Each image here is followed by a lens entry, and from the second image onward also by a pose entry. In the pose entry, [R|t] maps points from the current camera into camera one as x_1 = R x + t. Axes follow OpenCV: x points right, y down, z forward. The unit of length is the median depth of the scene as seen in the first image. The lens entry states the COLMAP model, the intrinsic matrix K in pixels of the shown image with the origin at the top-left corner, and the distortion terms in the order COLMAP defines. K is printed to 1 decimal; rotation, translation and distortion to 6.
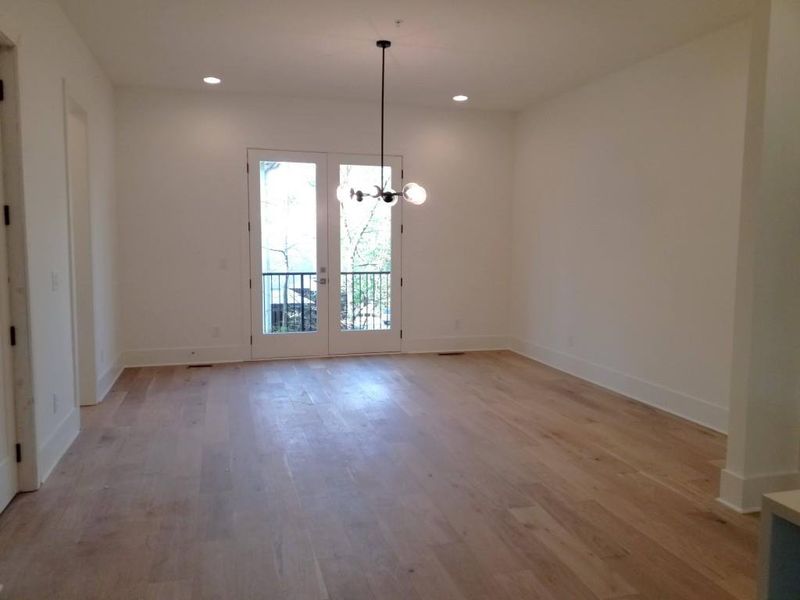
lens RADIAL K [[634.0, 0, 398.1], [0, 634.0, 295.0], [0, 0, 1]] dist [0.018240, 0.001018]
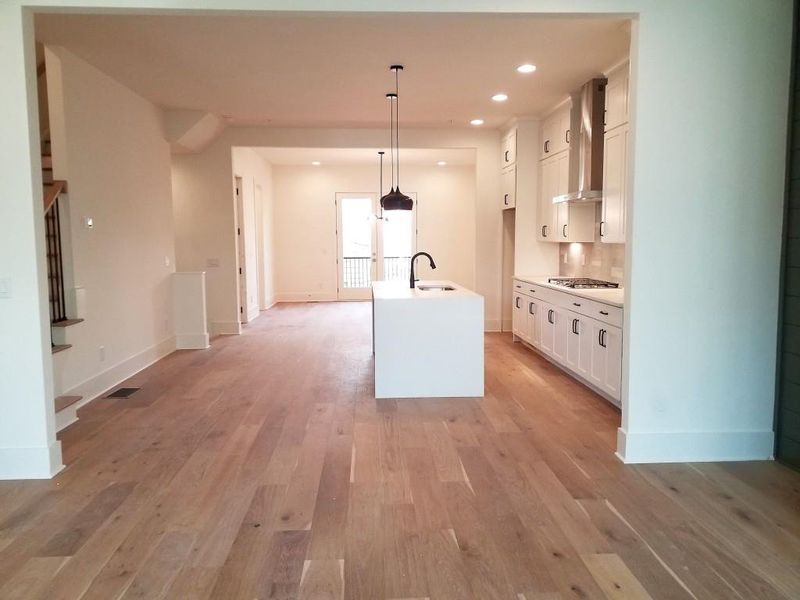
lens RADIAL K [[634.0, 0, 402.2], [0, 634.0, 300.7], [0, 0, 1]] dist [0.018240, 0.001018]
pose [[0.974729, 0.006480, -0.223298, 0.482871], [-0.004122, 0.999931, 0.011021, 0.097135], [0.223354, -0.009822, 0.974688, -1.043575]]
